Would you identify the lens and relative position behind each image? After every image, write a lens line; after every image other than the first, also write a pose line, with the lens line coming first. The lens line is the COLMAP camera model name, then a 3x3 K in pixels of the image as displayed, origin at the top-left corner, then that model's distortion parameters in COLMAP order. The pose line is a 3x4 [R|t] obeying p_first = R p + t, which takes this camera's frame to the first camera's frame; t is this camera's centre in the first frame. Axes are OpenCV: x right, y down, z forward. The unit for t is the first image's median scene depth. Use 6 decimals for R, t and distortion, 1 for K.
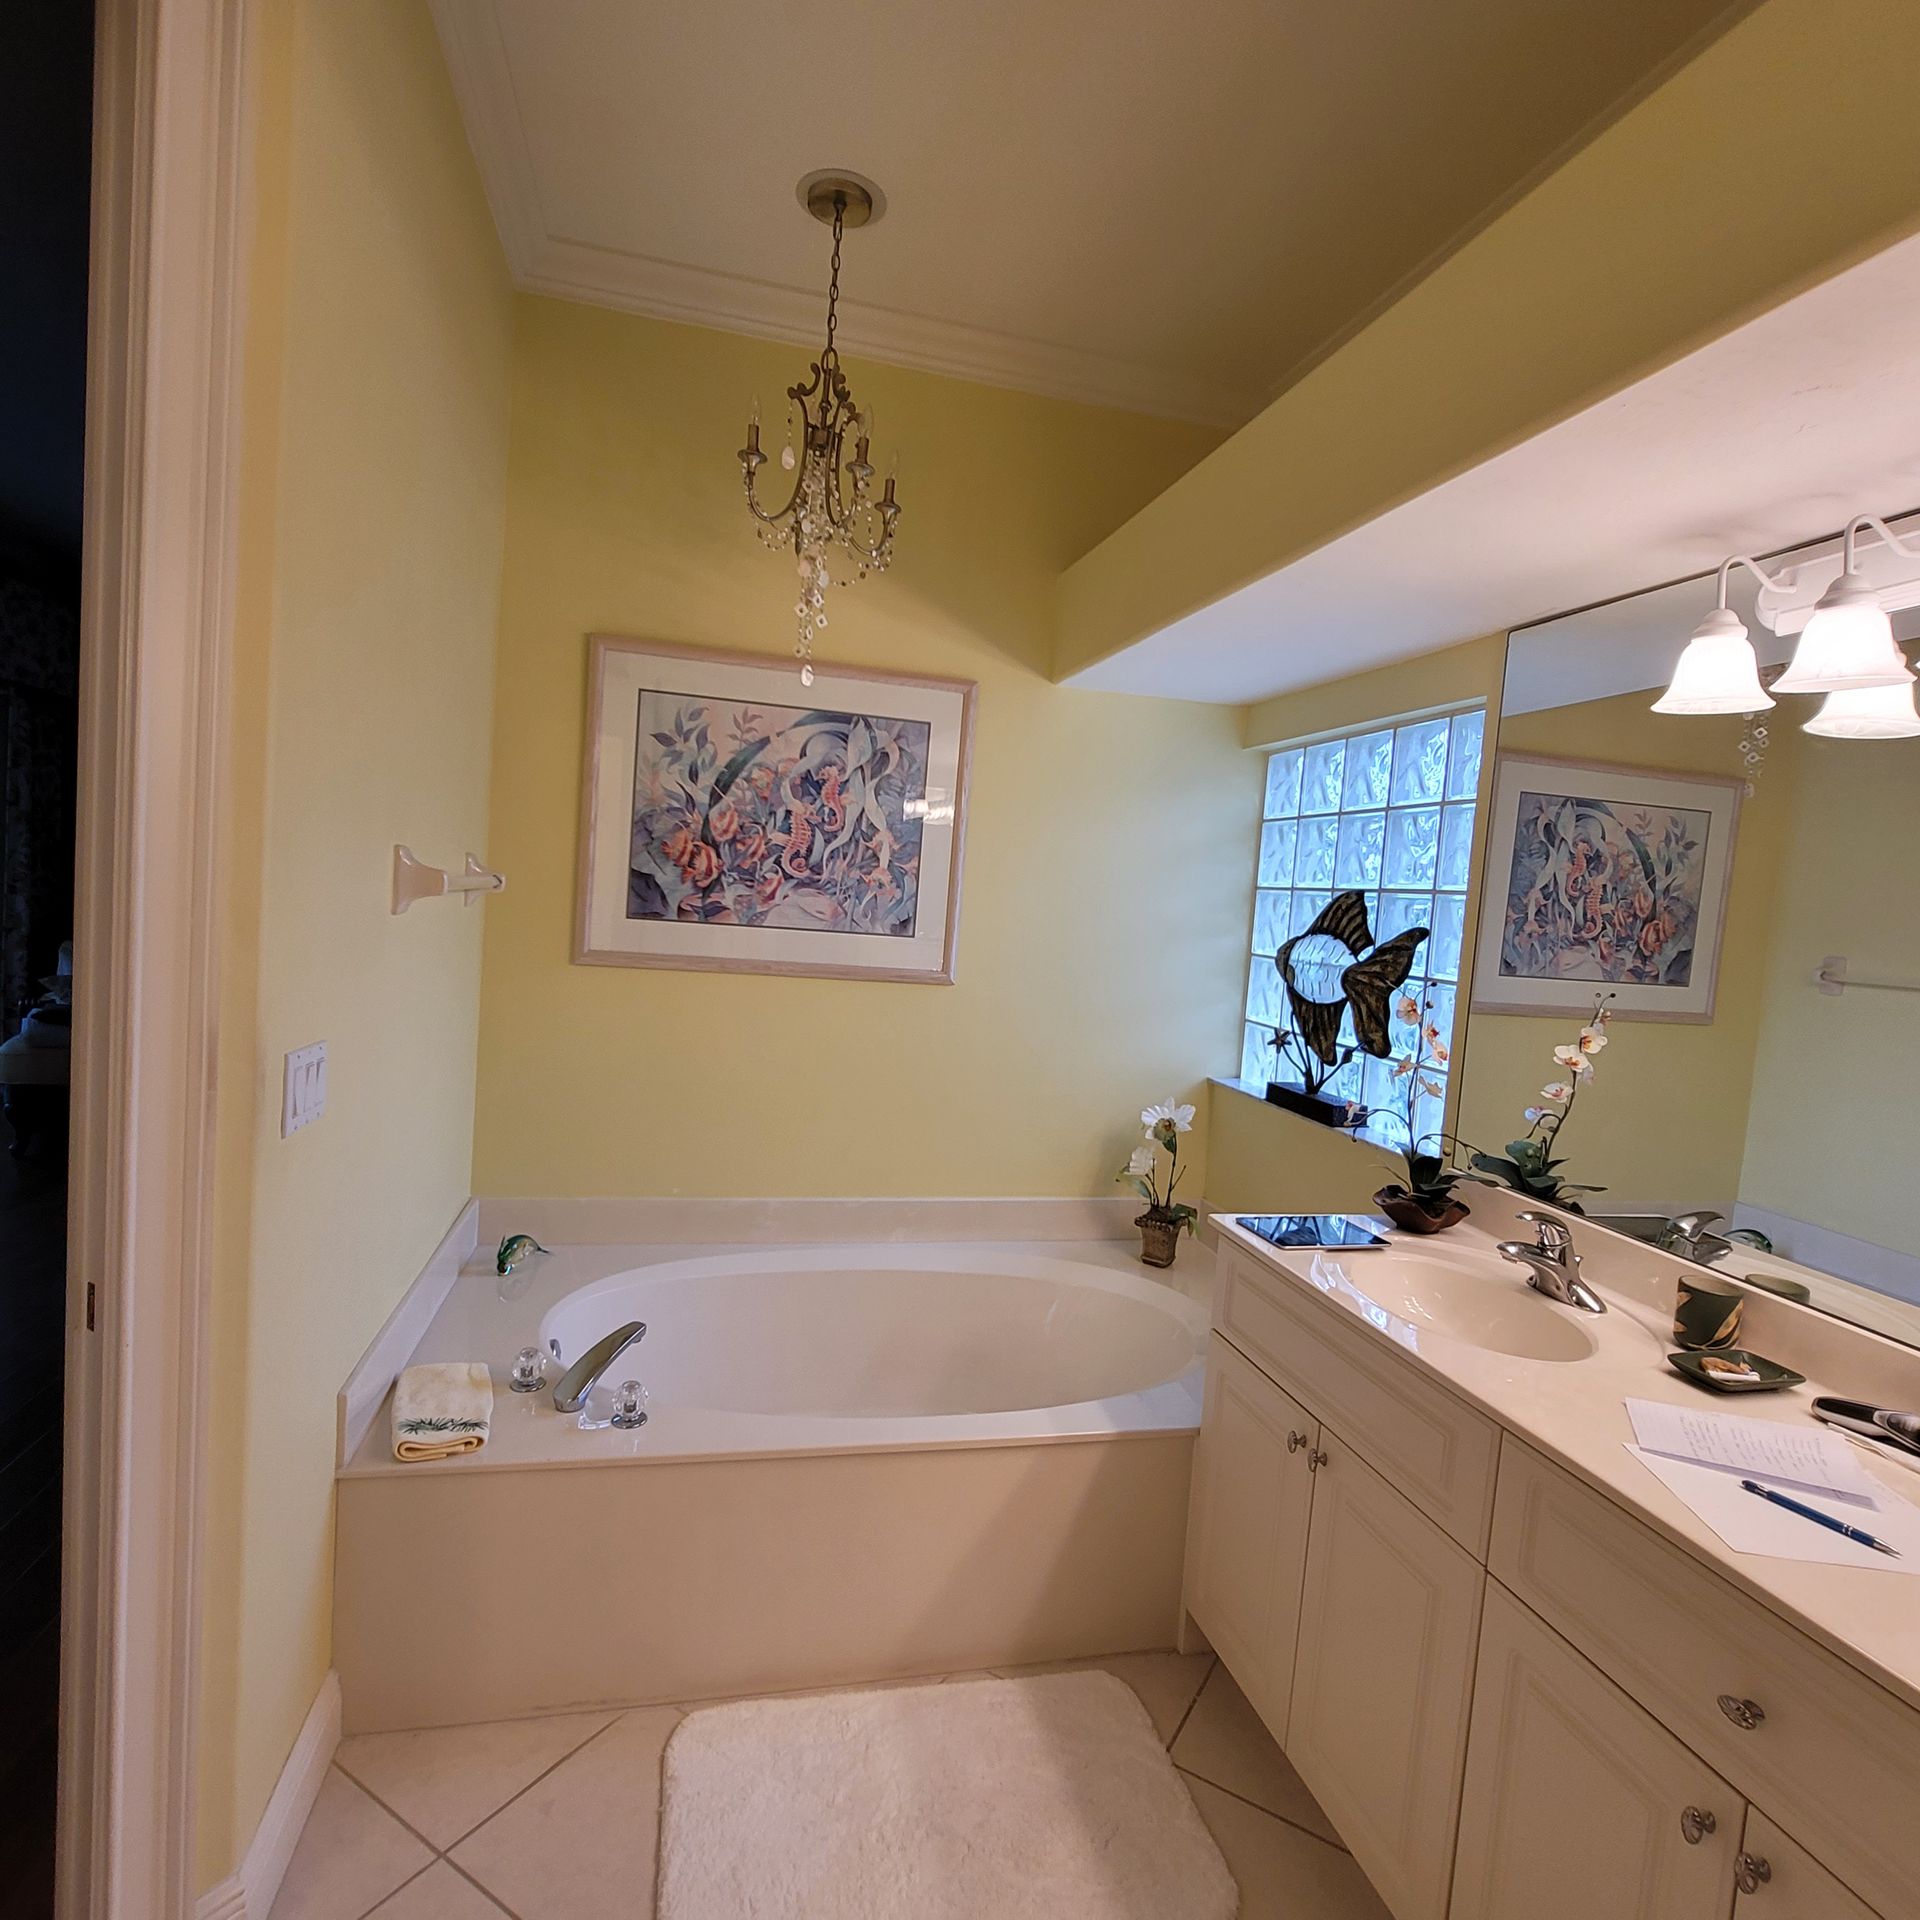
lens RADIAL K [[1044.2, 0, 960.0], [0, 1044.2, 960.0], [0, 0, 1]] dist [-0.003487, -0.000152]
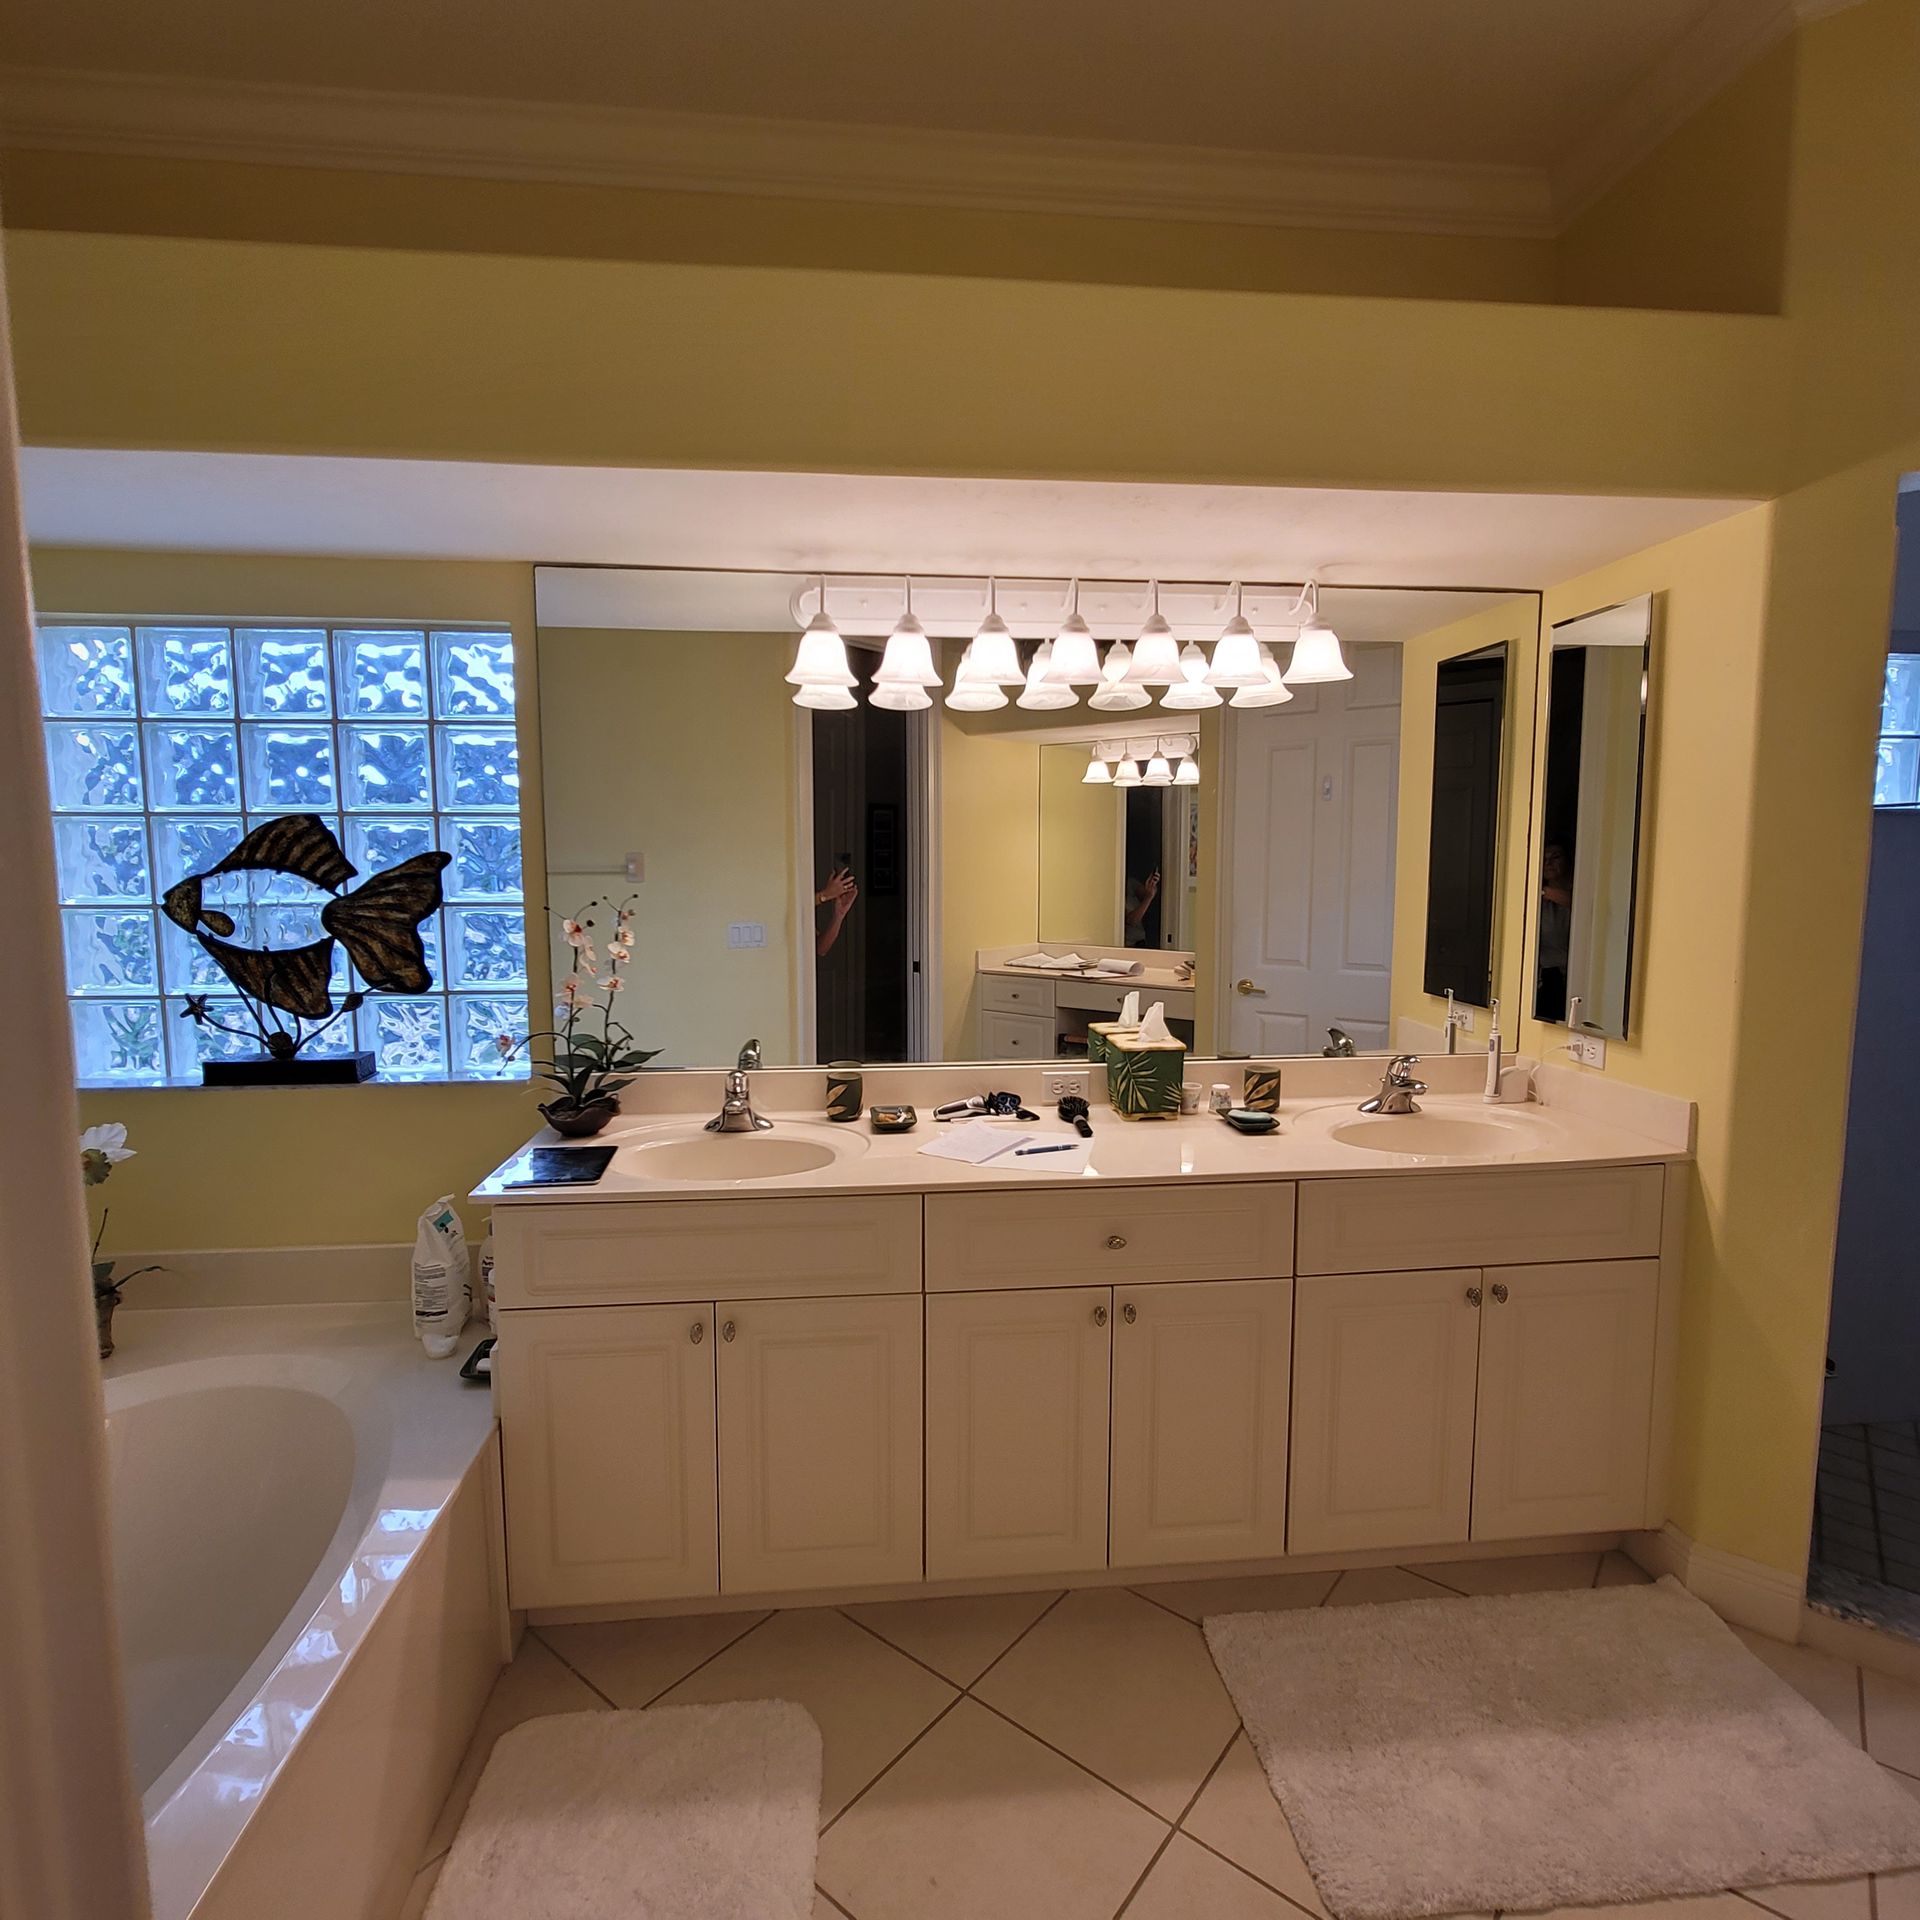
lens RADIAL K [[1044.2, 0, 960.0], [0, 1044.2, 960.0], [0, 0, 1]] dist [-0.003487, -0.000152]
pose [[0.172833, -0.173042, 0.969631, -0.388106], [0.076594, 0.983826, 0.161923, -0.046860], [-0.981969, 0.046282, 0.183292, 0.320544]]
